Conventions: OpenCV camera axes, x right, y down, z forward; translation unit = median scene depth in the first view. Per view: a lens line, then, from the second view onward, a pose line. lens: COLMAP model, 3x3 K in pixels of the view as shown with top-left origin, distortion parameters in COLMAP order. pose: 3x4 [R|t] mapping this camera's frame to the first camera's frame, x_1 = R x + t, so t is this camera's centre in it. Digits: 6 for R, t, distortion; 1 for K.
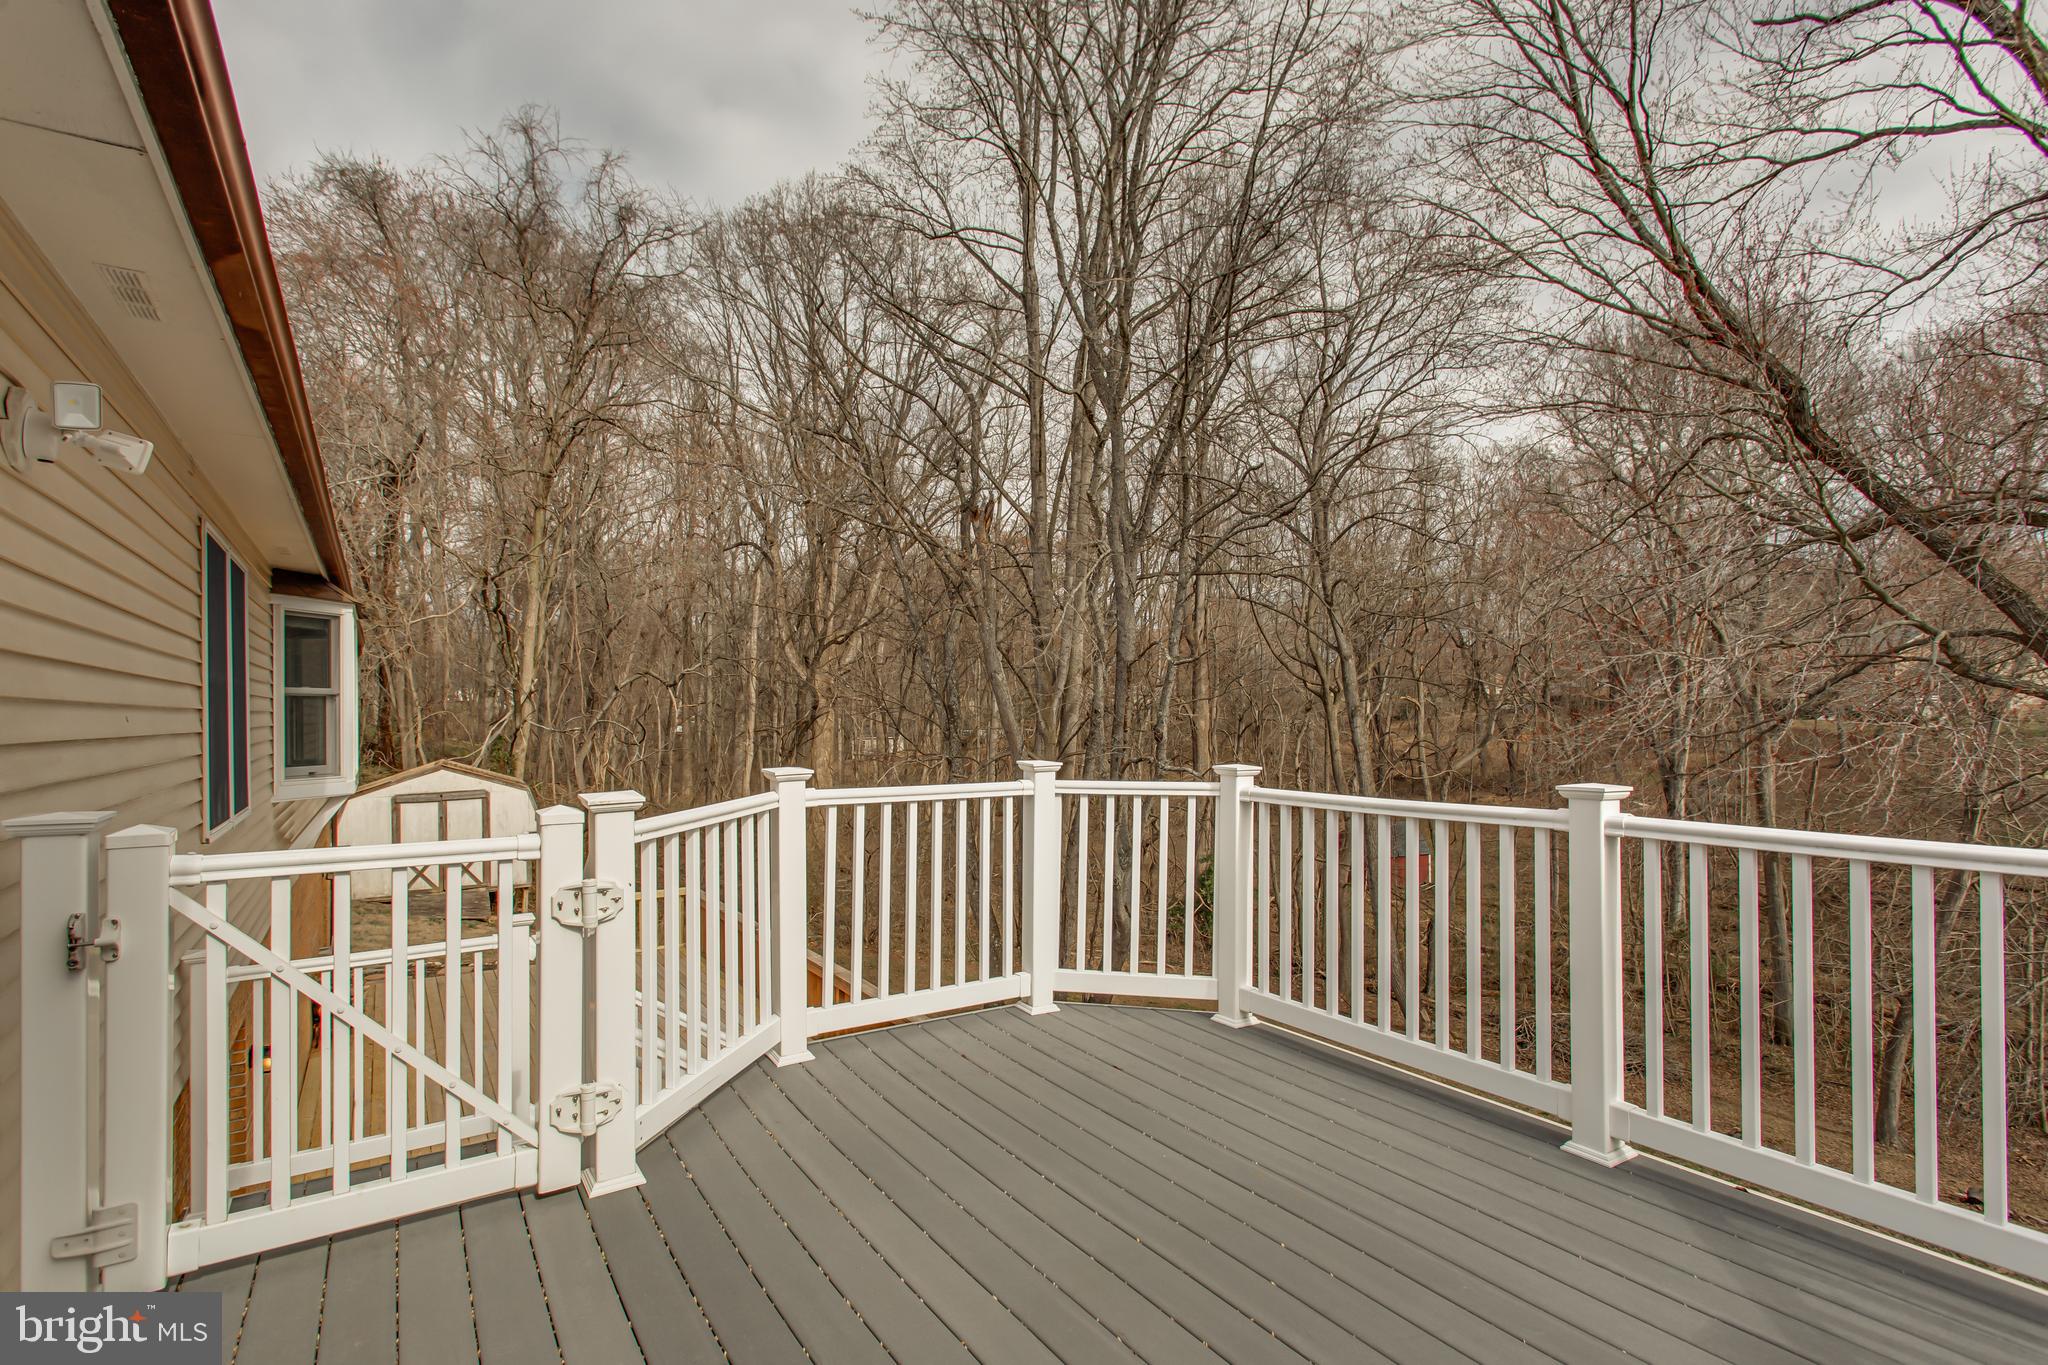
lens RADIAL K [[983.5, 0, 1032.2], [0, 983.5, 673.6], [0, 0, 1]] dist [0.001149, 0.000349]
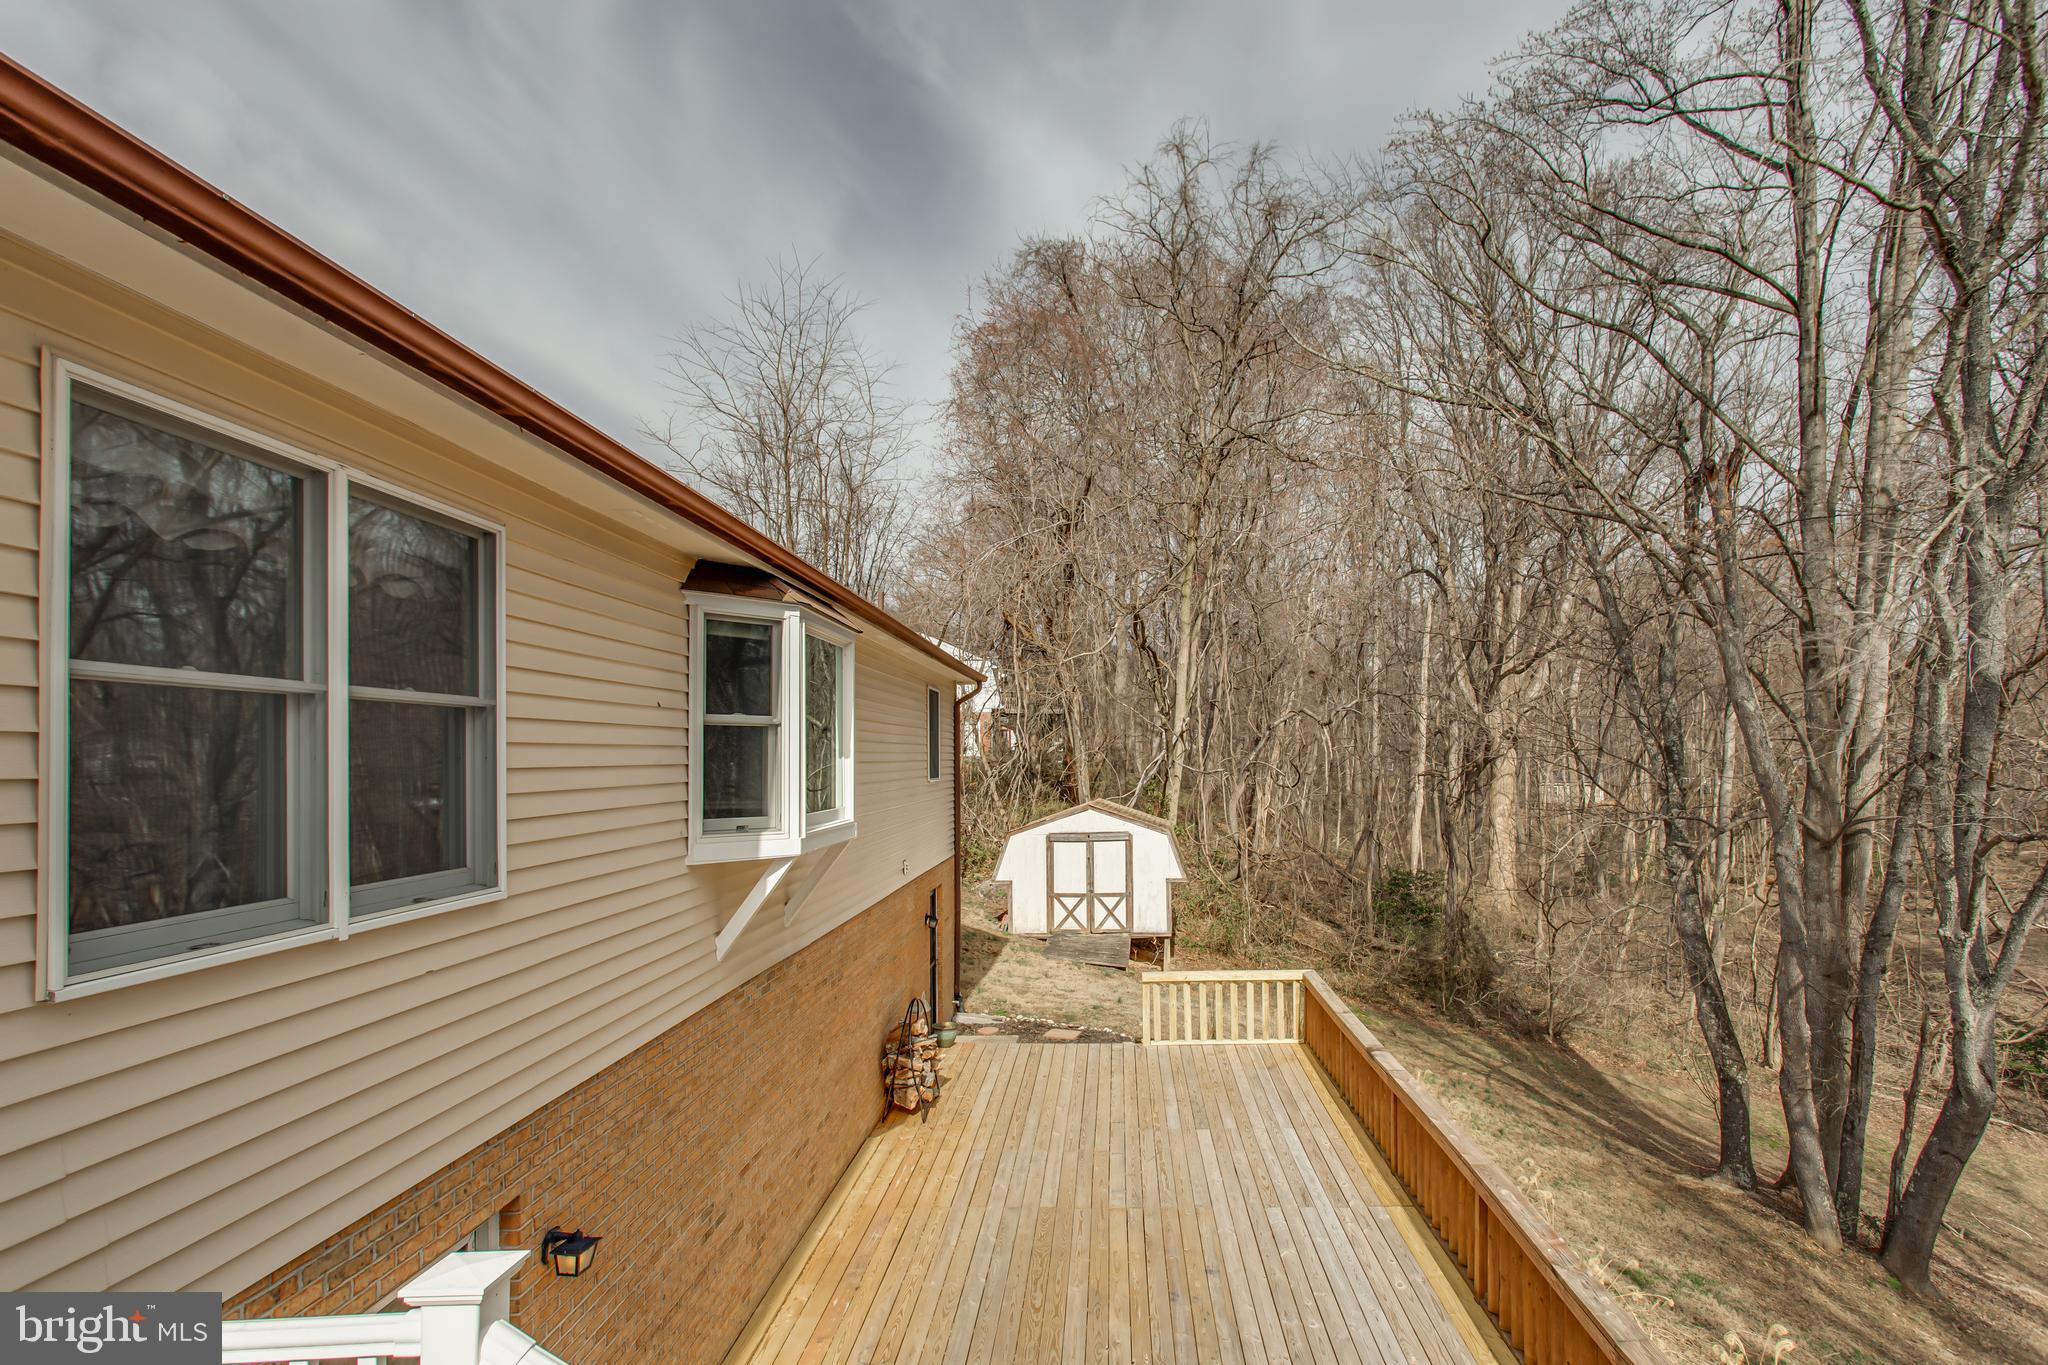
lens RADIAL K [[1026.1, 0, 1137.6], [0, 1026.1, 757.8], [0, 0, 1]] dist [-0.001240, -0.000291]
pose [[0.848940, 0.009066, -0.528411, -0.012319], [0.013301, 0.999170, 0.038511, 0.004861], [0.528322, -0.039721, 0.848115, 0.112172]]
